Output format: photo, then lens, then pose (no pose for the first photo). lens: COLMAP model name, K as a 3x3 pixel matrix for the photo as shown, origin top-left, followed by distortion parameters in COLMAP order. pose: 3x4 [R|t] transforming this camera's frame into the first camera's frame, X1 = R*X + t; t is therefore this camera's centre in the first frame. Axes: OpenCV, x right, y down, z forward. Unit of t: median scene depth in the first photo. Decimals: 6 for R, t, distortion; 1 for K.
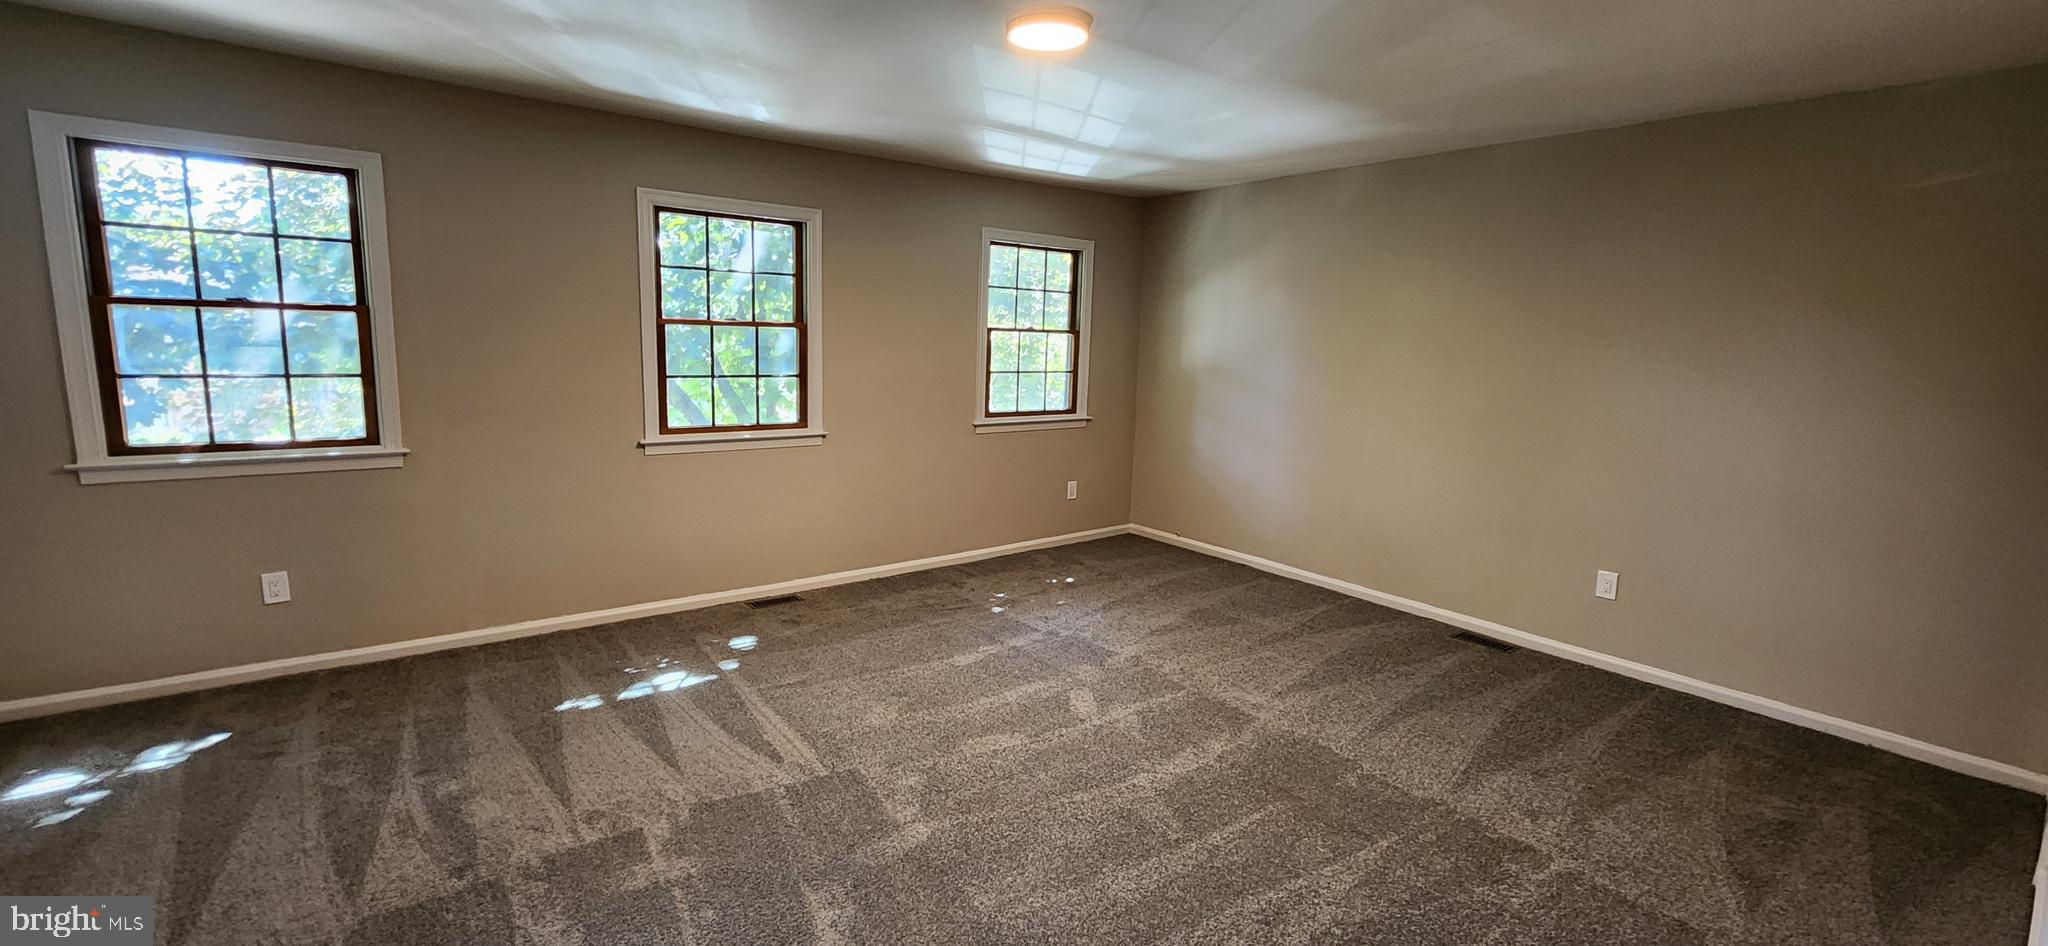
lens RADIAL K [[835.3, 0, 1023.0], [0, 835.3, 456.5], [0, 0, 1]] dist [-0.004043, 0.001387]
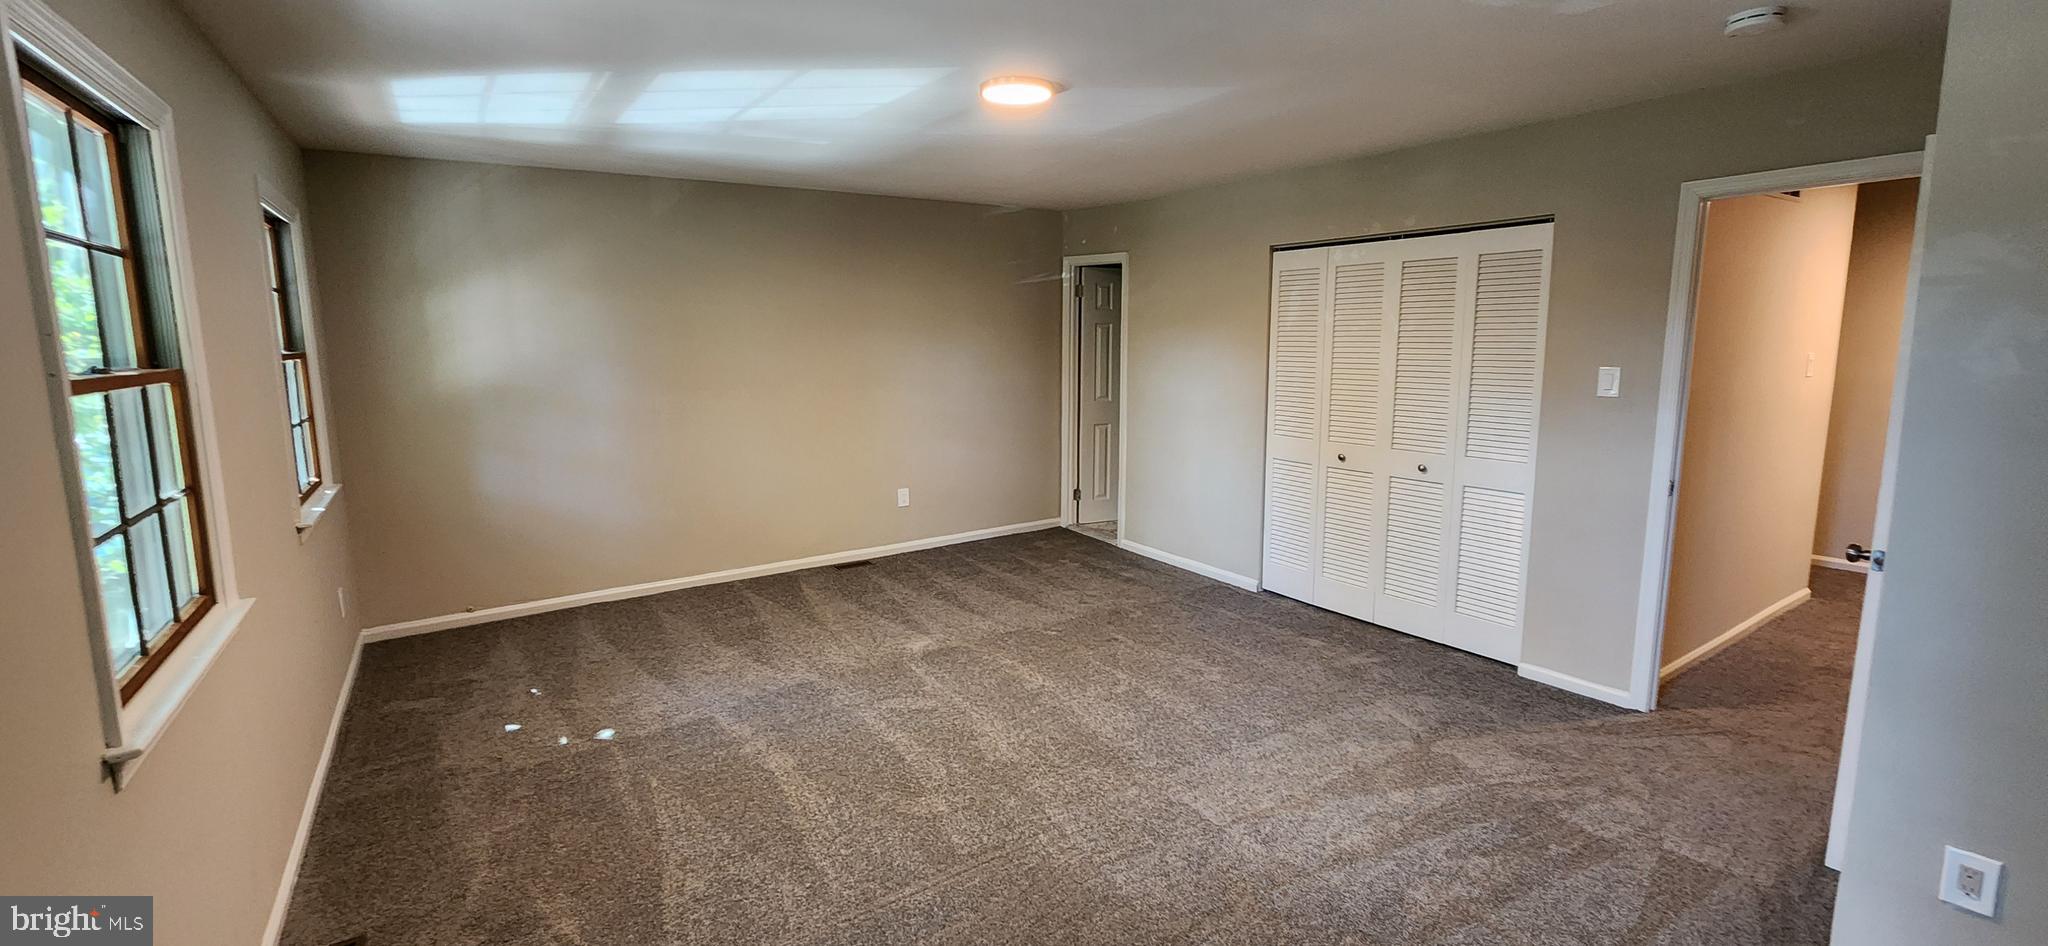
lens RADIAL K [[835.3, 0, 1013.8], [0, 835.3, 460.3], [0, 0, 1]] dist [-0.004043, 0.001387]
pose [[0.074702, -0.181654, 0.980521, -0.729604], [0.159977, 0.972716, 0.168020, -0.129356], [-0.984290, 0.144310, 0.101724, 0.598624]]
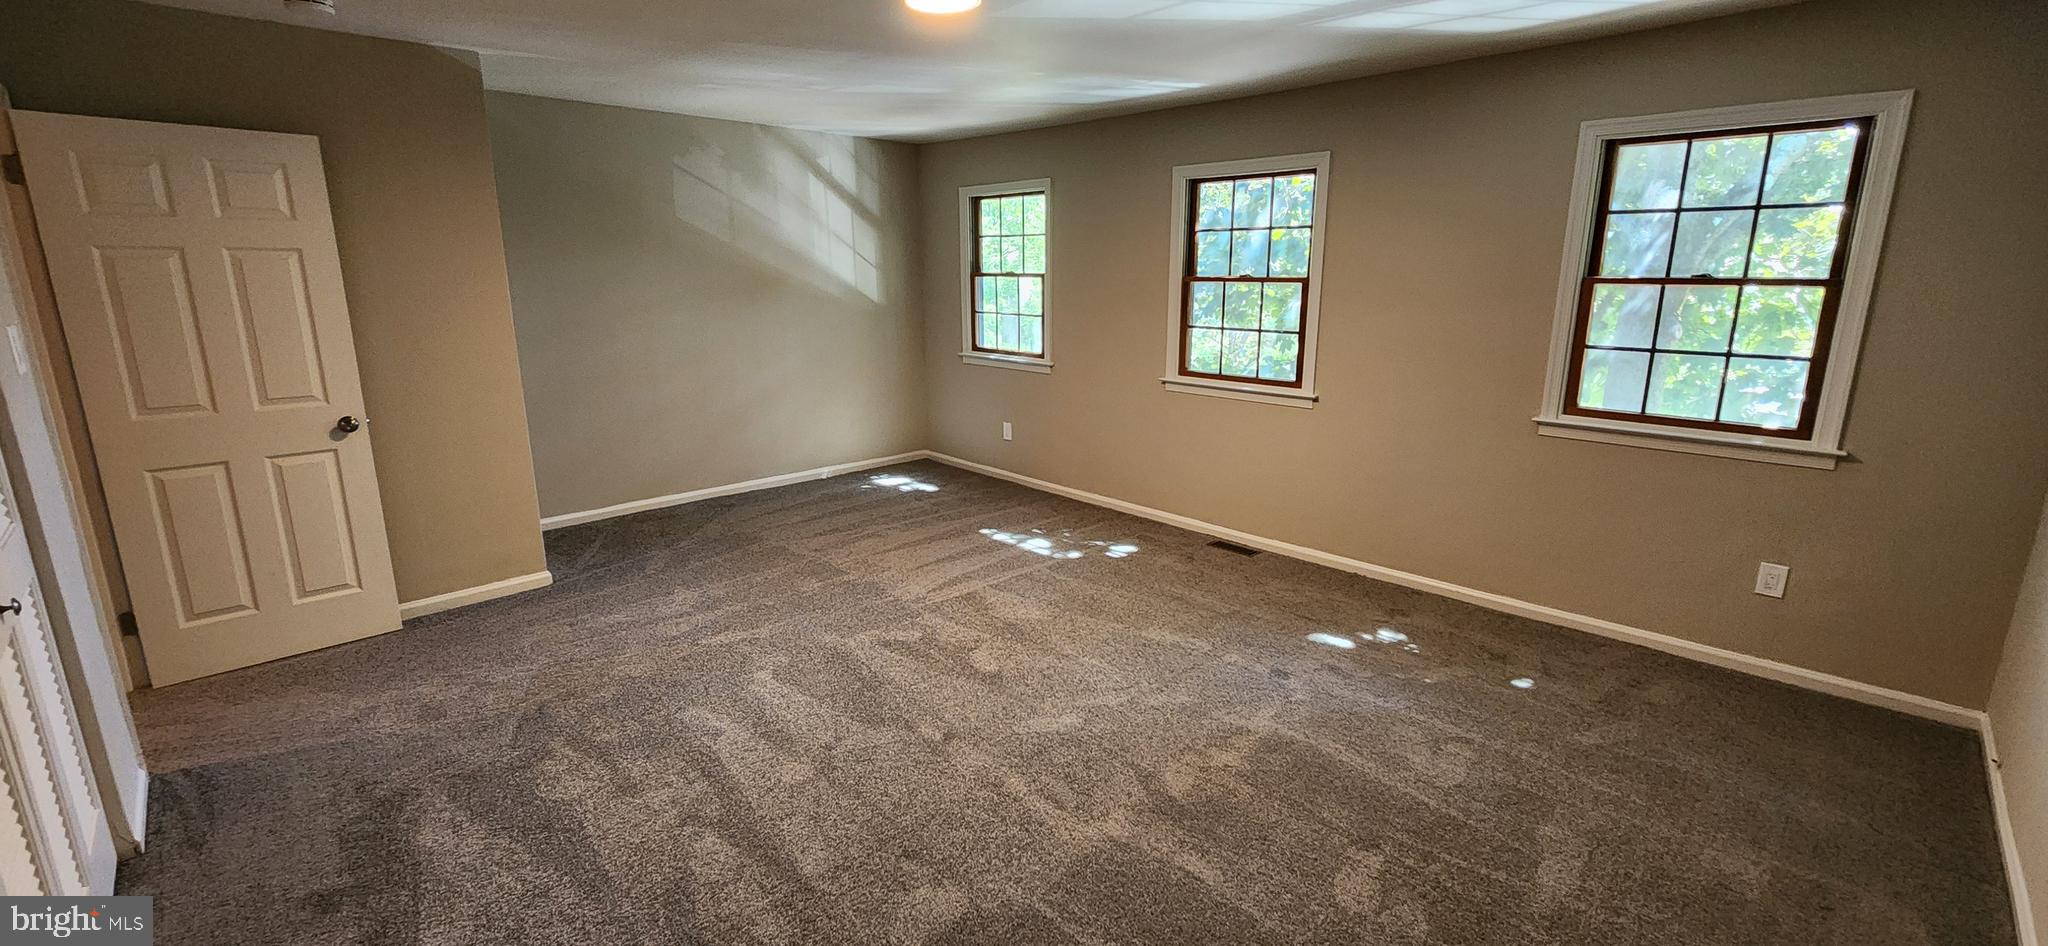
lens RADIAL K [[835.3, 0, 1026.0], [0, 835.3, 457.5], [0, 0, 1]] dist [-0.004043, 0.001387]
pose [[0.122138, 0.183024, -0.975492, 0.731517], [-0.149315, 0.975053, 0.164246, -0.076027], [0.981217, 0.125595, 0.146419, 0.635798]]
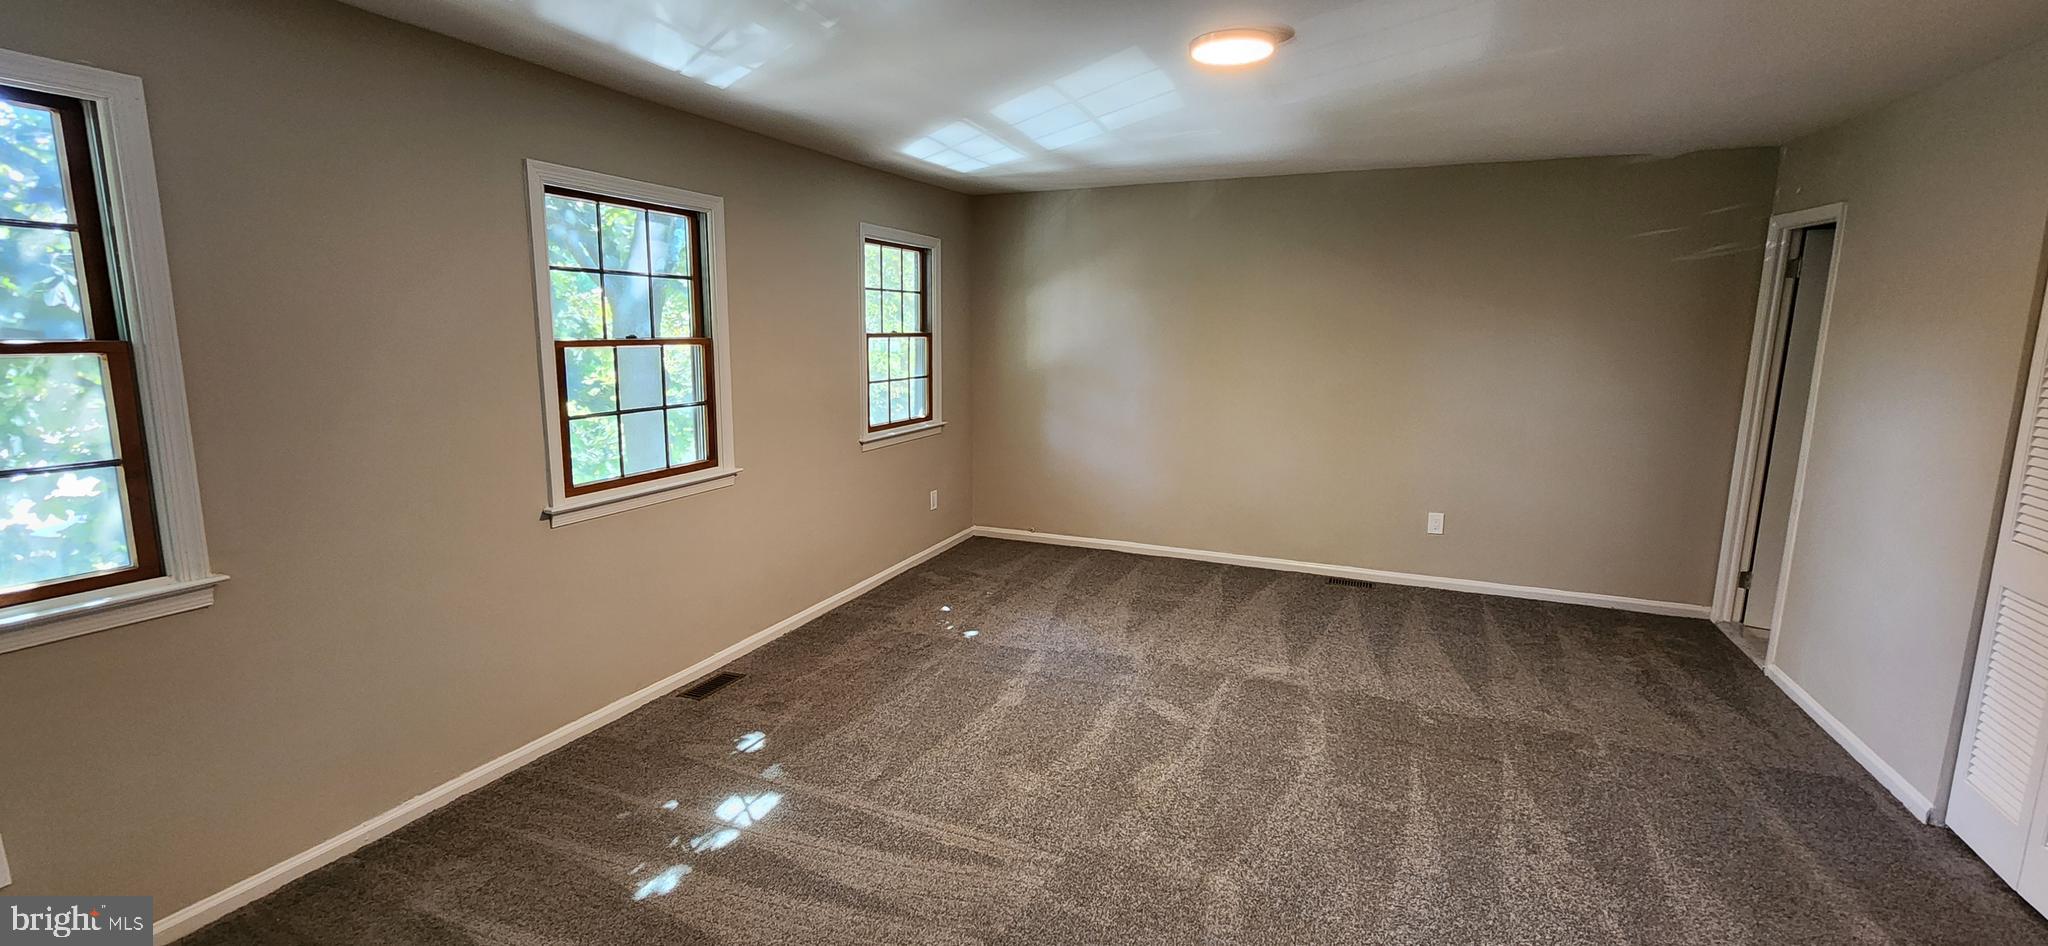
lens RADIAL K [[835.3, 0, 1022.6], [0, 835.3, 457.0], [0, 0, 1]] dist [-0.004043, 0.001387]
pose [[0.873146, -0.100158, 0.477058, -0.437091], [0.091255, 0.994947, 0.041867, -0.056865], [-0.478841, 0.006978, 0.877874, 0.162124]]
